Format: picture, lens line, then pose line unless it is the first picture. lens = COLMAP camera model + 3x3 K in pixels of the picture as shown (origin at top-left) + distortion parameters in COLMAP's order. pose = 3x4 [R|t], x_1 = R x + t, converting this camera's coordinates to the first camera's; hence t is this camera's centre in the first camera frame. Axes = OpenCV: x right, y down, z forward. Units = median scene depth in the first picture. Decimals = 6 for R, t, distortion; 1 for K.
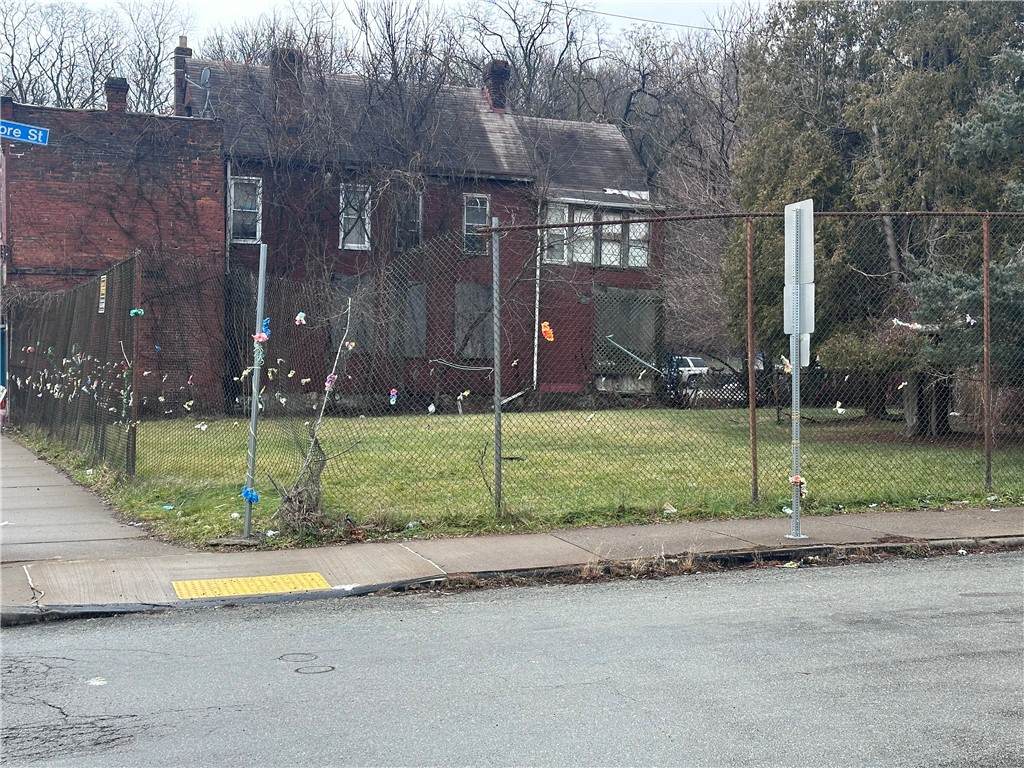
lens RADIAL K [[1418.6, 0, 527.3], [0, 1418.6, 385.8], [0, 0, 1]] dist [0.110656, 0.000000]
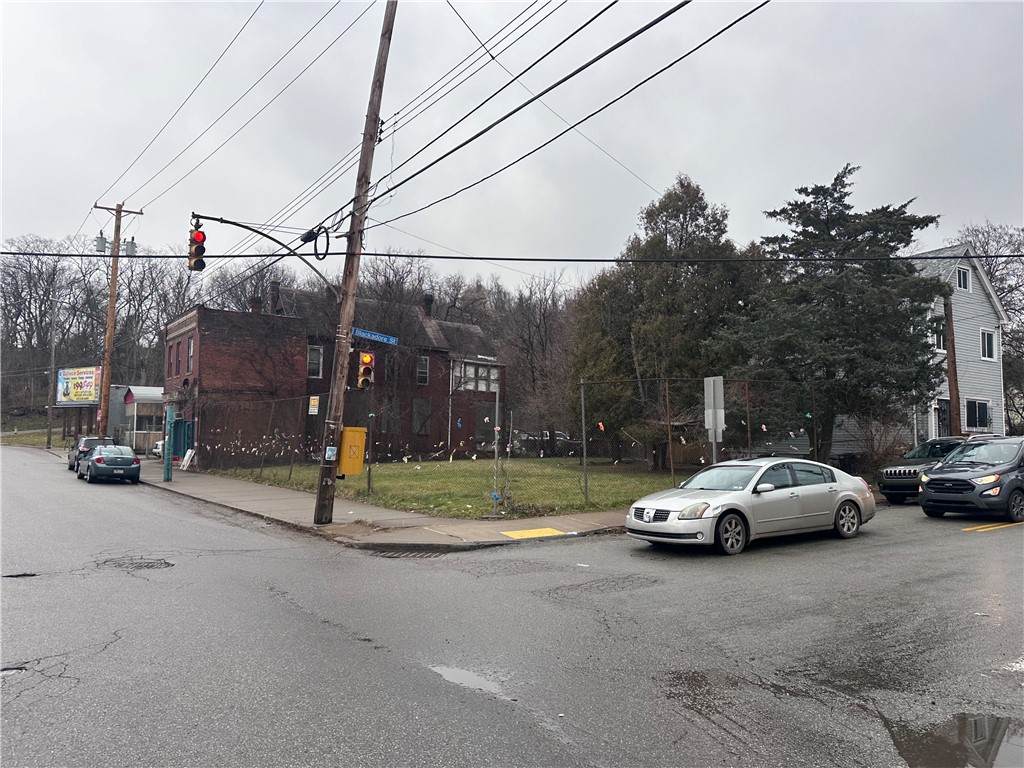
lens RADIAL K [[711.5, 0, 518.5], [0, 711.5, 388.8], [0, 0, 1]] dist [0.046368, -0.010613]
pose [[0.971994, 0.017648, 0.234344, -0.203138], [0.001440, 0.996710, -0.081034, -0.002227], [-0.235003, 0.079102, 0.968771, -0.071215]]
